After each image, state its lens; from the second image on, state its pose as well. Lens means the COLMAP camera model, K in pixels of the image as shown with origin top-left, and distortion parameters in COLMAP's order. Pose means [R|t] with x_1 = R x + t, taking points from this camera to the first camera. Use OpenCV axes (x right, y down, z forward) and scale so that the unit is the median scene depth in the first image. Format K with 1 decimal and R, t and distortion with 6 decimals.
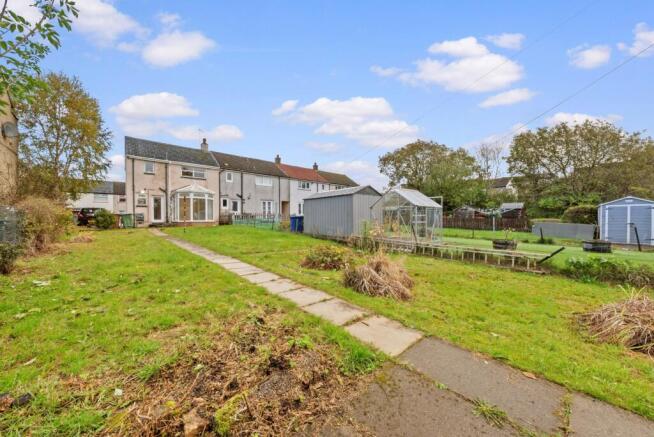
lens RADIAL K [[236.3, 0, 327.2], [0, 236.3, 217.7], [0, 0, 1]] dist [0.000570, -0.000121]
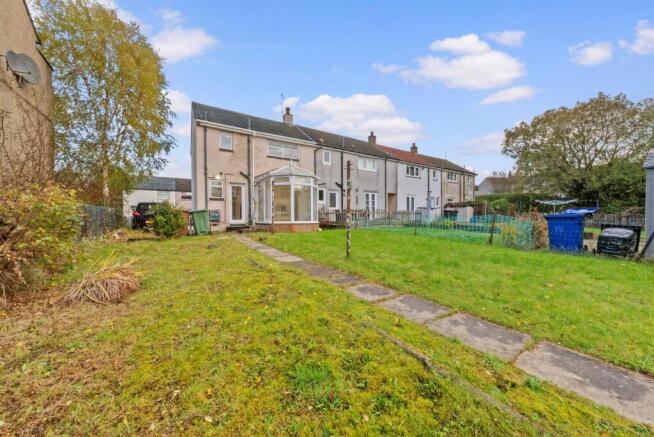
lens RADIAL K [[236.3, 0, 329.4], [0, 236.3, 217.3], [0, 0, 1]] dist [0.000570, -0.000121]
pose [[0.988097, 0.000976, -0.153831, -0.346468], [-0.000082, 0.999983, 0.005817, -0.002299], [0.153834, -0.005735, 0.988080, 0.369100]]
